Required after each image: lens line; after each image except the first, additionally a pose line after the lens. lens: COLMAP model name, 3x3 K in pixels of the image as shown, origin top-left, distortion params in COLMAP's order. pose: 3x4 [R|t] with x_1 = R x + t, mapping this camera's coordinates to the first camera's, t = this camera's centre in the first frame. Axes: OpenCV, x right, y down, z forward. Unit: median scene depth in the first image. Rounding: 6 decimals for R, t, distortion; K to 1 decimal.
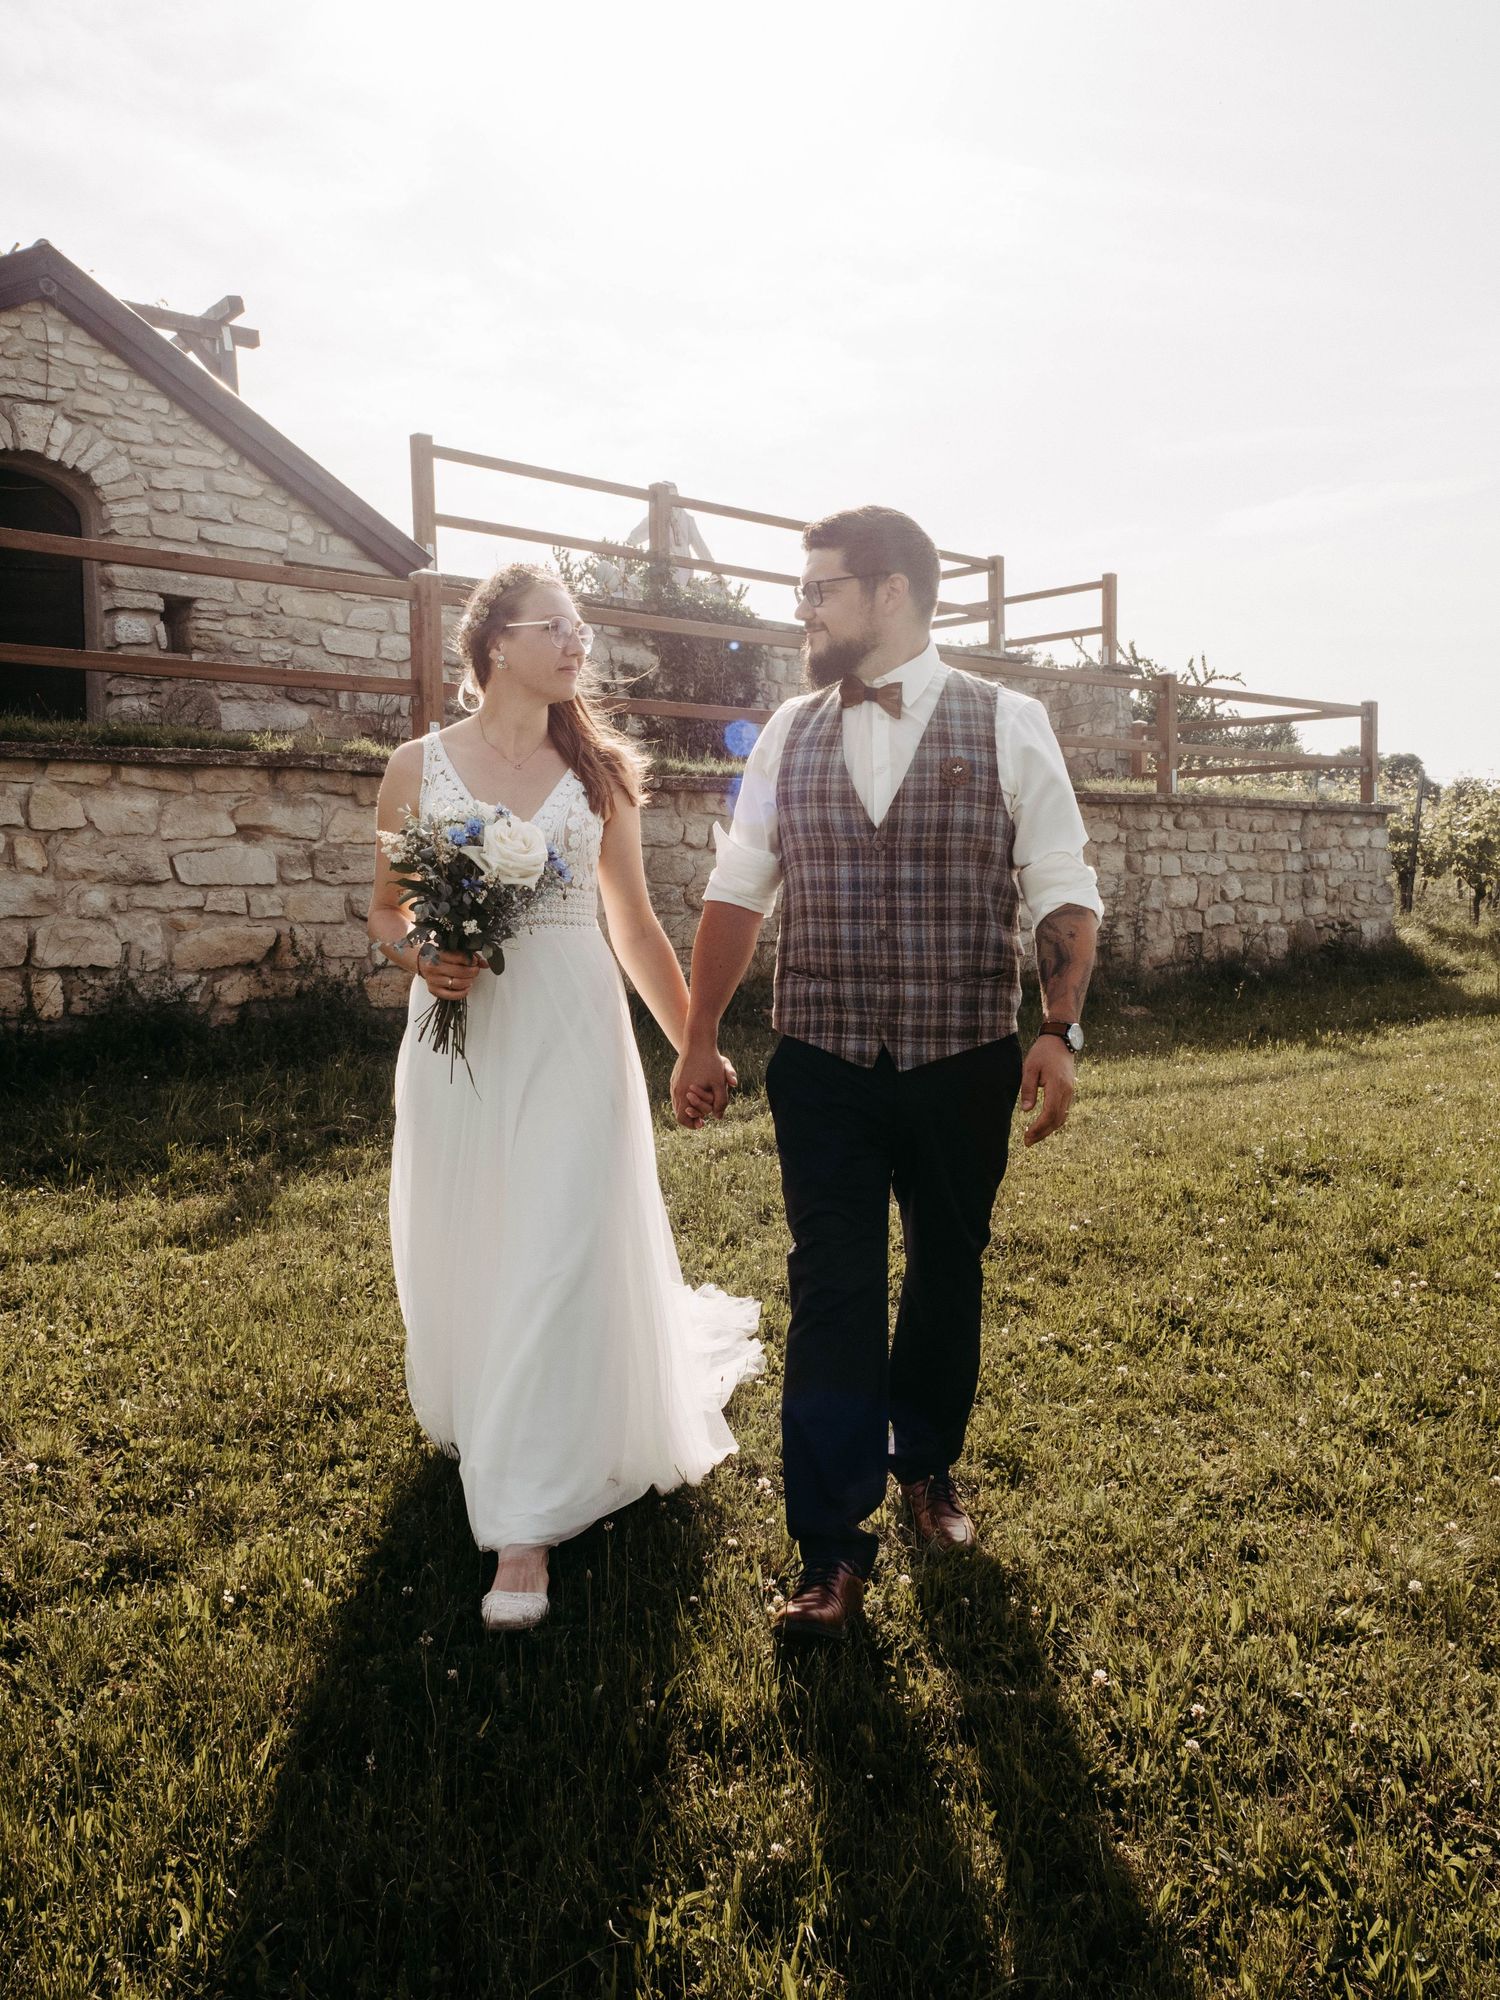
lens RADIAL K [[1619.6, 0, 750.0], [0, 1619.6, 1000.0], [0, 0, 1]] dist [-0.000226, -0.003590]
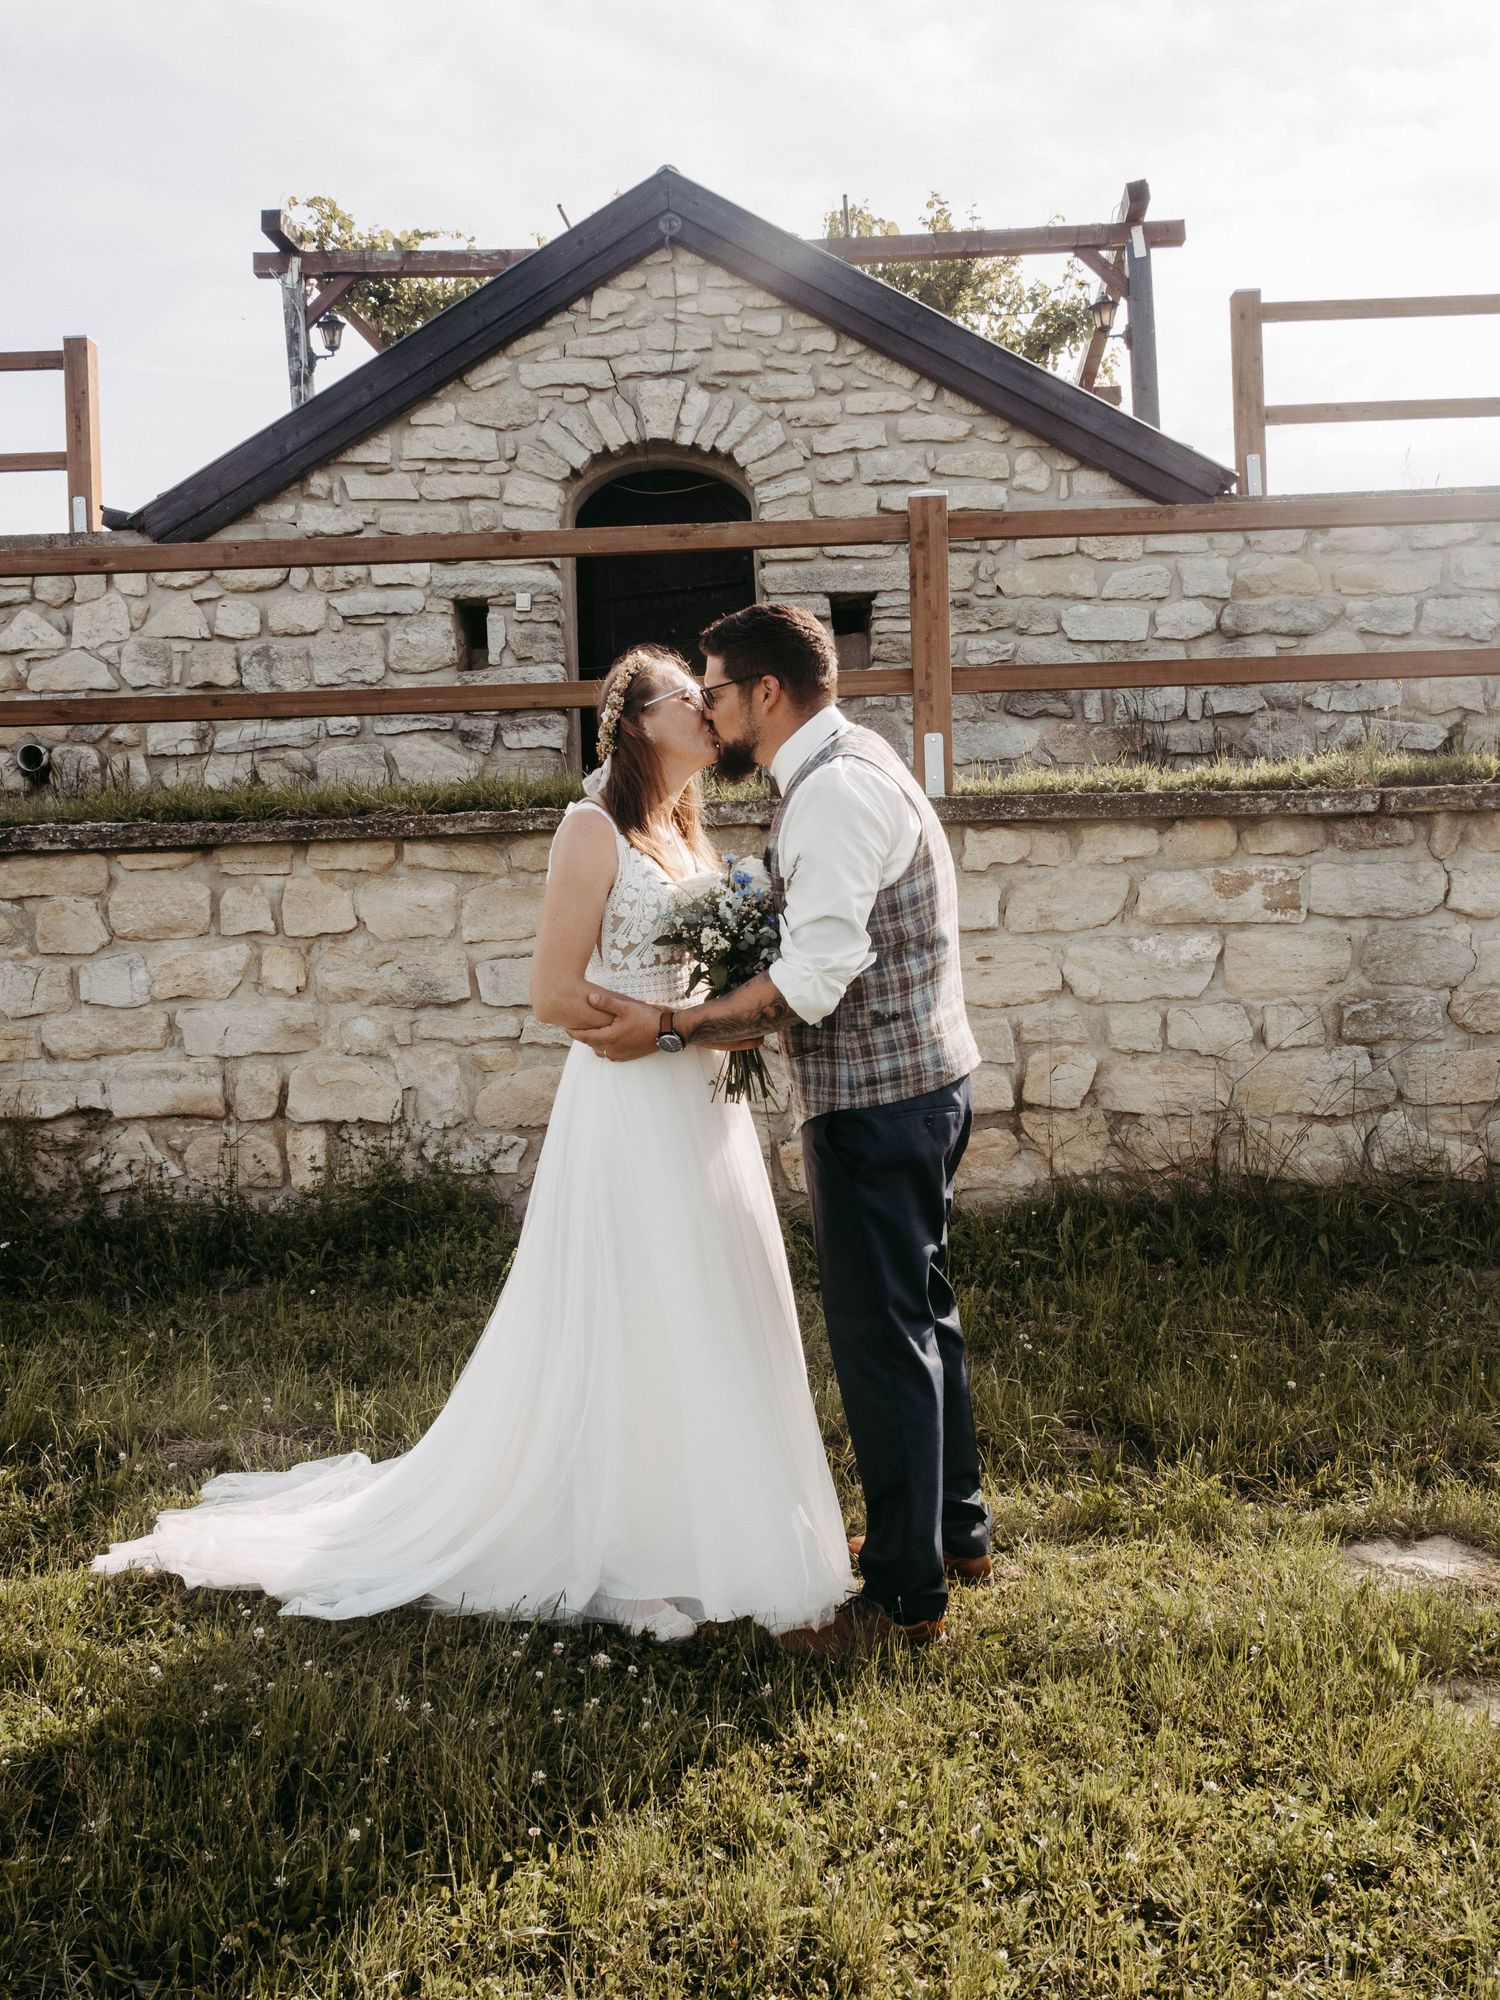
lens RADIAL K [[1789.7, 0, 741.2], [0, 1789.7, 1037.7], [0, 0, 1]] dist [0.007437, -0.001918]
pose [[0.711272, 0.019587, -0.702644, 0.207776], [-0.026209, 0.999656, 0.001336, -0.047423], [0.702428, 0.017465, 0.711540, 0.406906]]
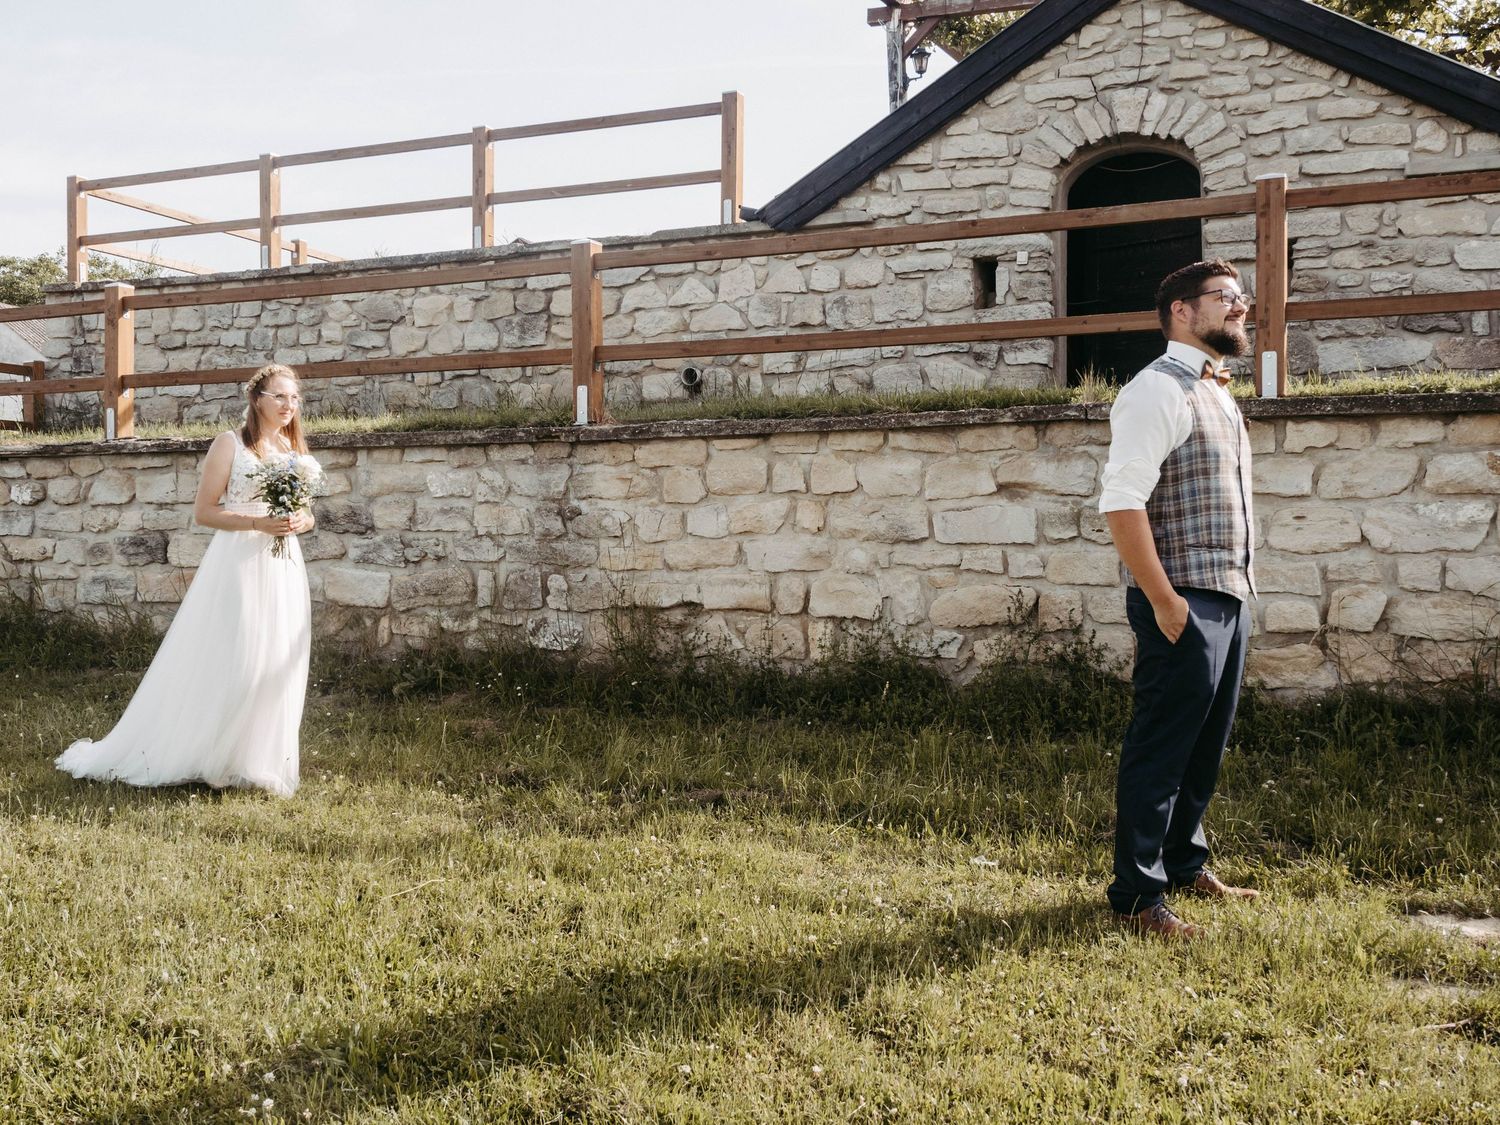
lens RADIAL K [[1491.2, 0, 750.0], [0, 1491.2, 562.5], [0, 0, 1]] dist [0.012259, -0.022144]
pose [[0.405716, 0.021124, -0.913755, 0.357786], [-0.063779, 0.997950, -0.005249, -0.035715], [0.911771, 0.060408, 0.406232, 0.391031]]
